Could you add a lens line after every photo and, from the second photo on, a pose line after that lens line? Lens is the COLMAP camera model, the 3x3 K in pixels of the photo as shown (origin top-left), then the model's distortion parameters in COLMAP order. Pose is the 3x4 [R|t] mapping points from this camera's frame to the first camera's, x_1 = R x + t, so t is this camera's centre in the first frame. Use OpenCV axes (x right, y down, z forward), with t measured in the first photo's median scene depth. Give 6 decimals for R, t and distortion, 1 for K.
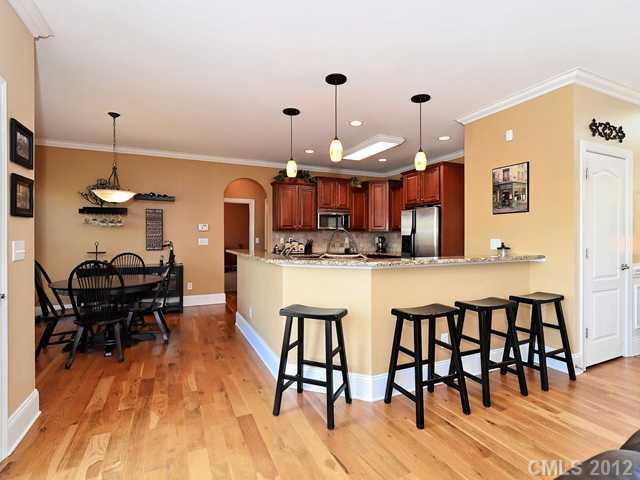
lens RADIAL K [[326.0, 0, 320.8], [0, 326.0, 238.8], [0, 0, 1]] dist [-0.001957, -0.001352]
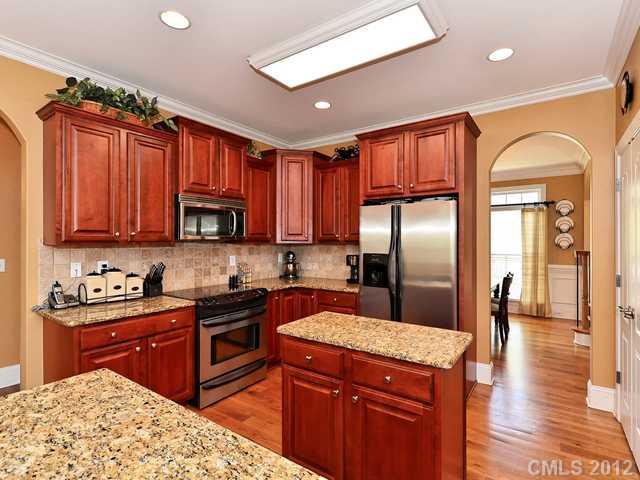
lens RADIAL K [[326.0, 0, 322.7], [0, 326.0, 240.4], [0, 0, 1]] dist [-0.001957, -0.001352]
pose [[0.856513, 0.000842, 0.516124, -0.068753], [0.003479, 0.999967, -0.007405, -0.024968], [-0.516113, 0.008138, 0.856482, 0.527463]]
